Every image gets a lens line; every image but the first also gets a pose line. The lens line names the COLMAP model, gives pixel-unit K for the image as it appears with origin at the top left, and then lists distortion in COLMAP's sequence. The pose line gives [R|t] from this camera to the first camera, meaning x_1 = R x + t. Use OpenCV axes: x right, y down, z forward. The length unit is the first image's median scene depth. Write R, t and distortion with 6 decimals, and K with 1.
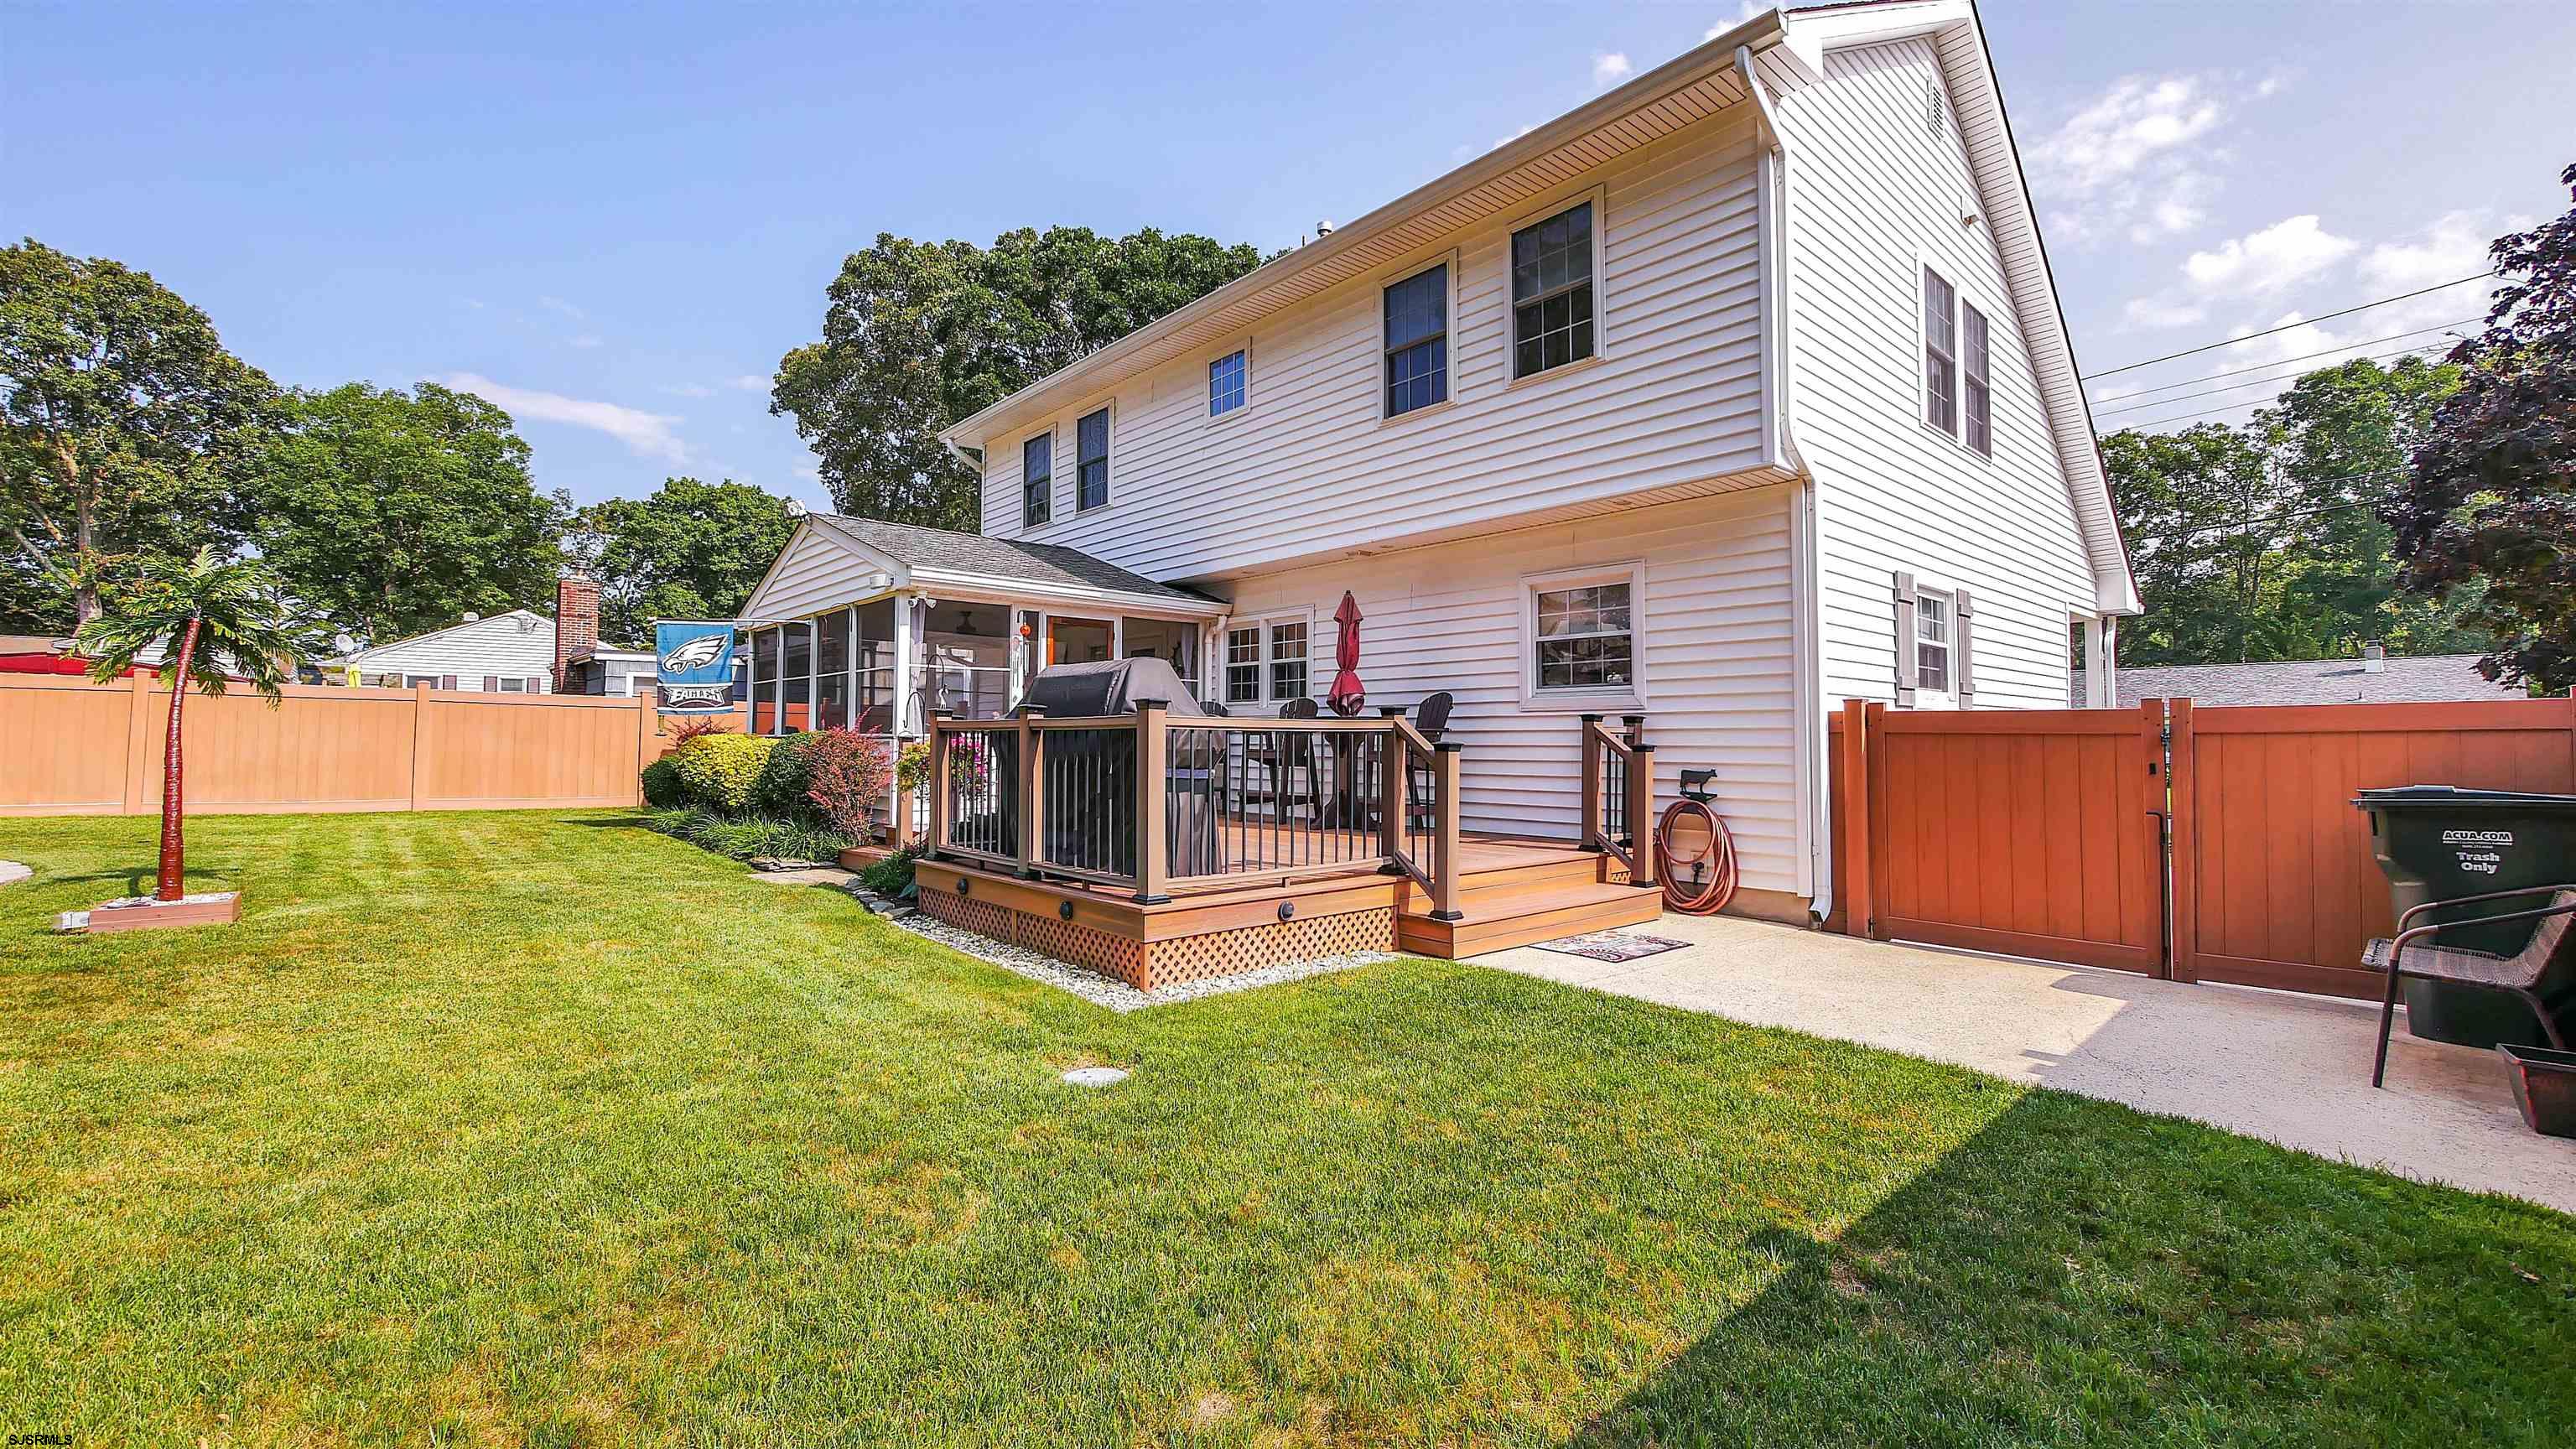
lens RADIAL K [[1058.1, 0, 1284.3], [0, 1058.1, 712.0], [0, 0, 1]] dist [-0.008369, 0.000217]
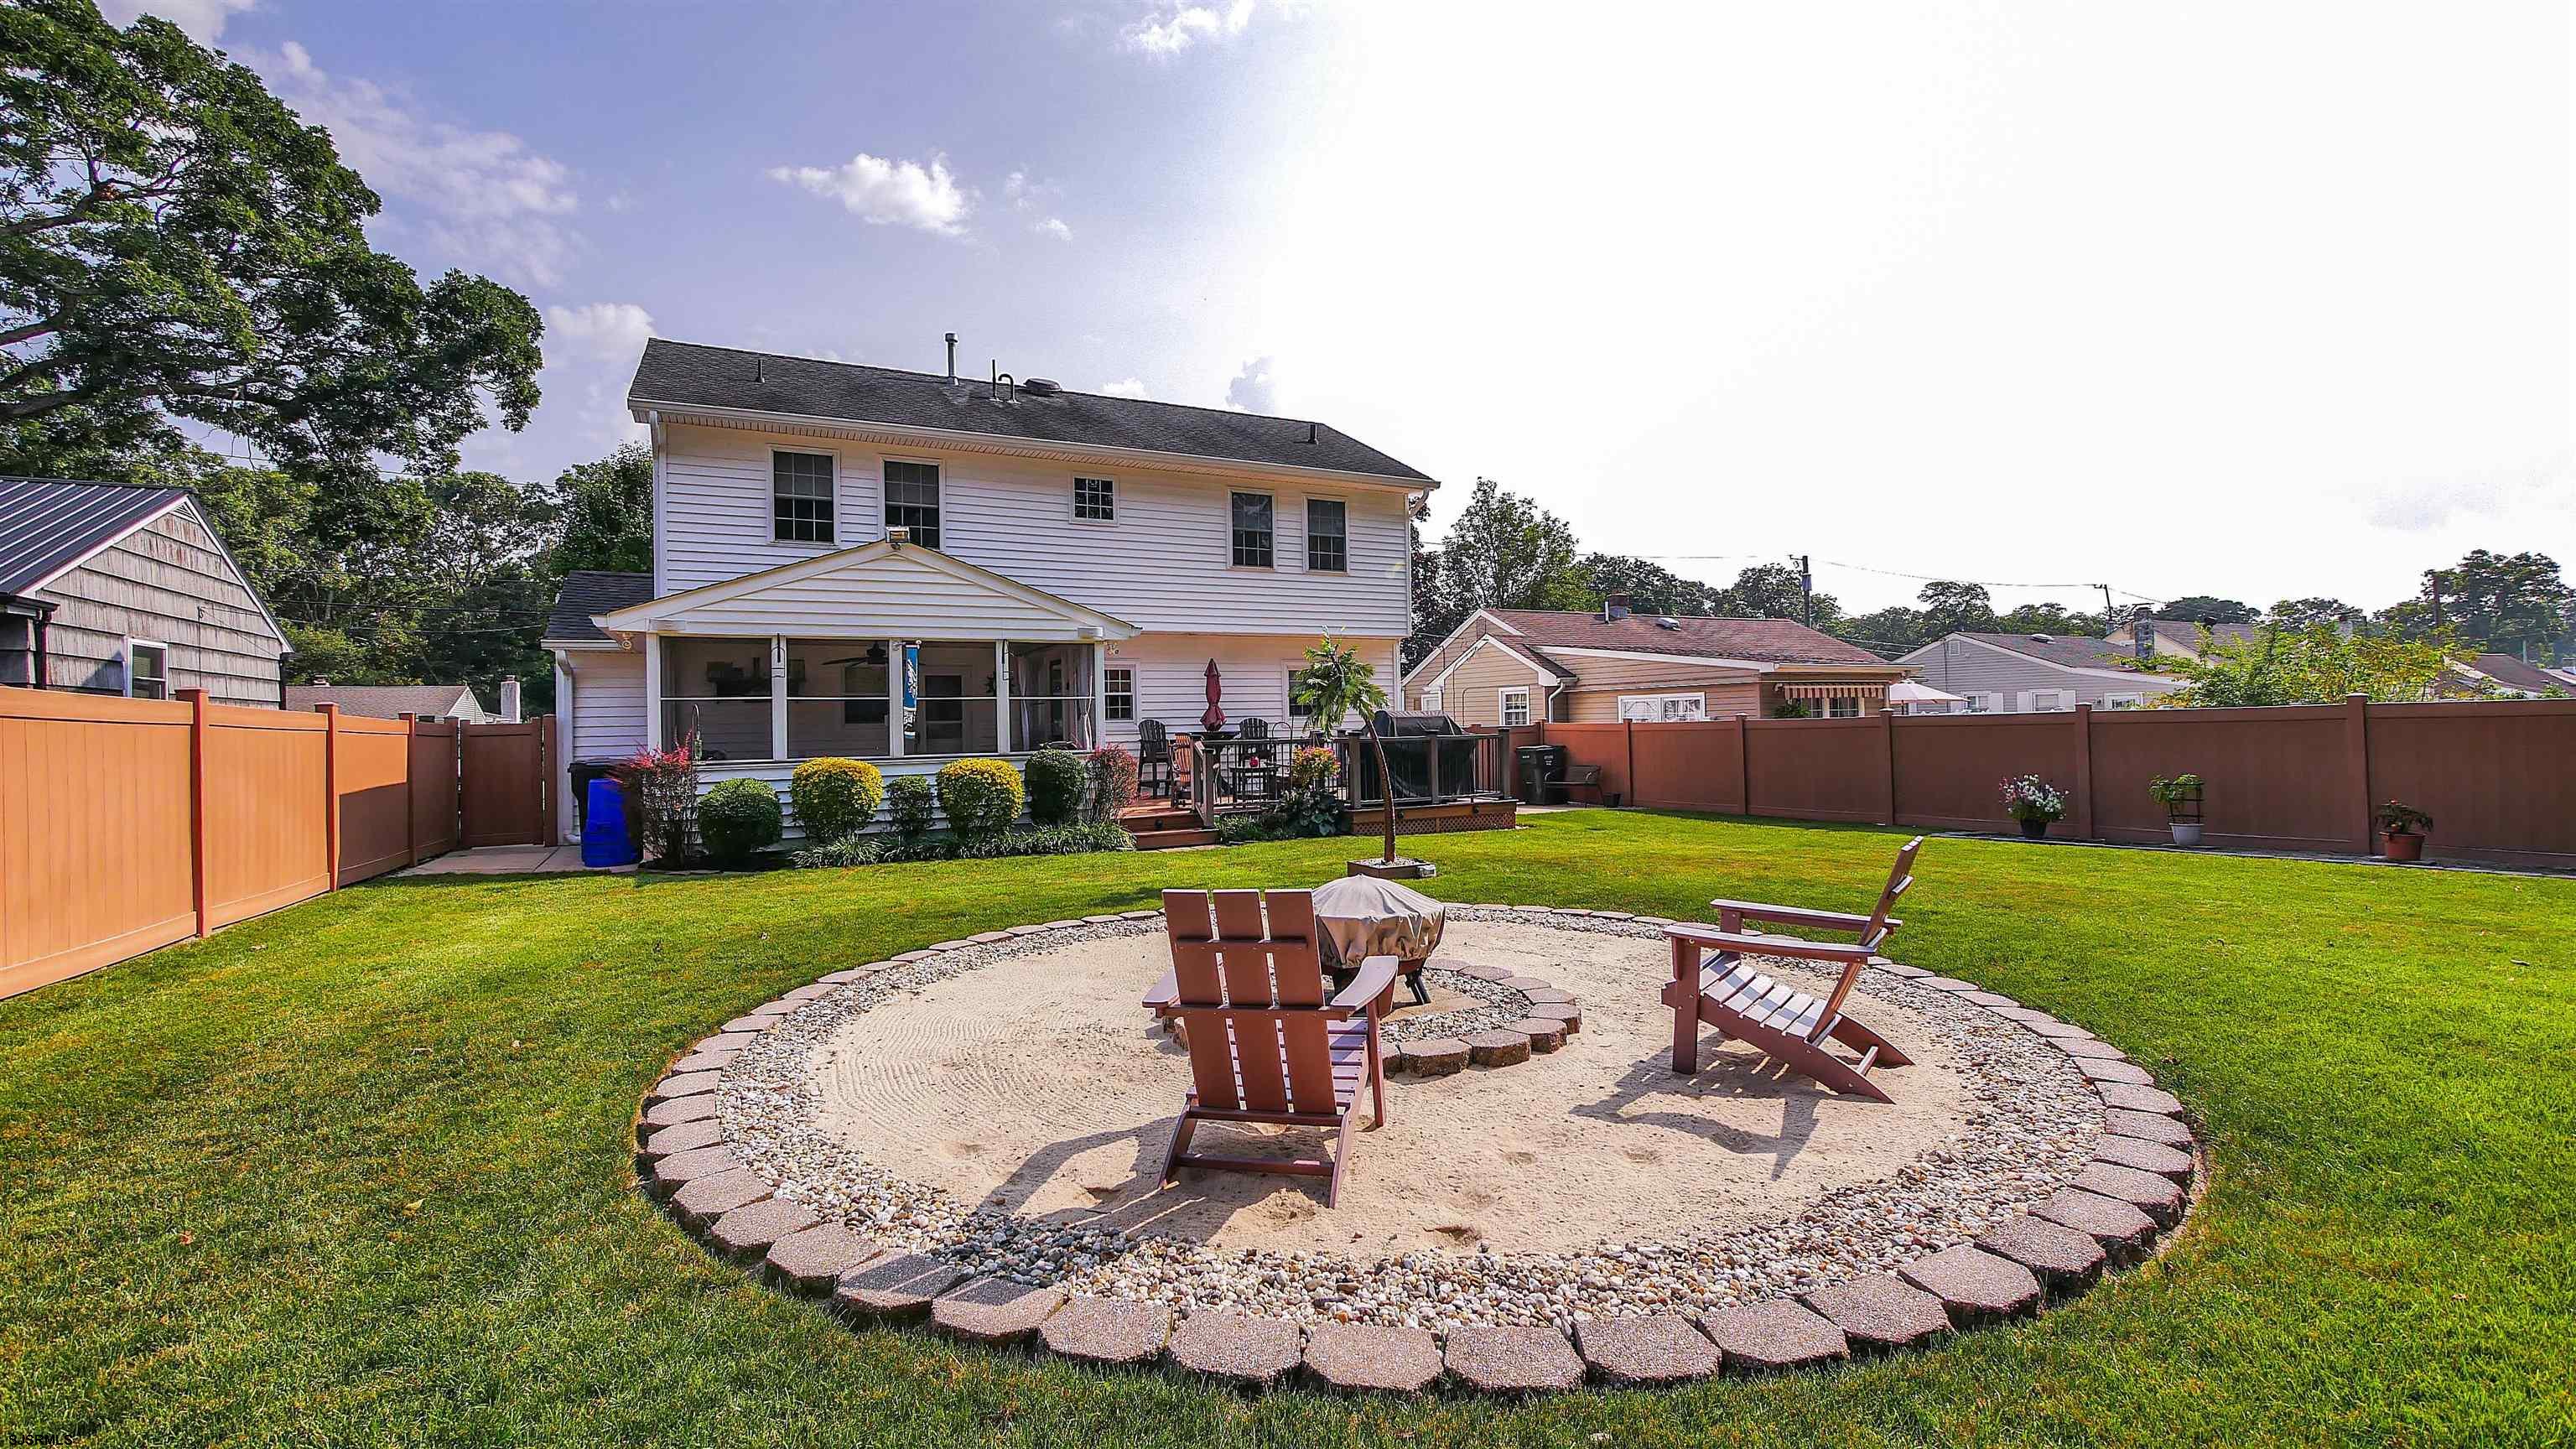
lens RADIAL K [[1058.1, 0, 1279.4], [0, 1058.1, 715.0], [0, 0, 1]] dist [-0.008369, 0.000217]
pose [[0.258272, -0.001579, 0.966071, -1.395694], [-0.006964, 0.999970, 0.003497, -0.025886], [-0.966047, -0.007631, 0.258253, 0.392468]]
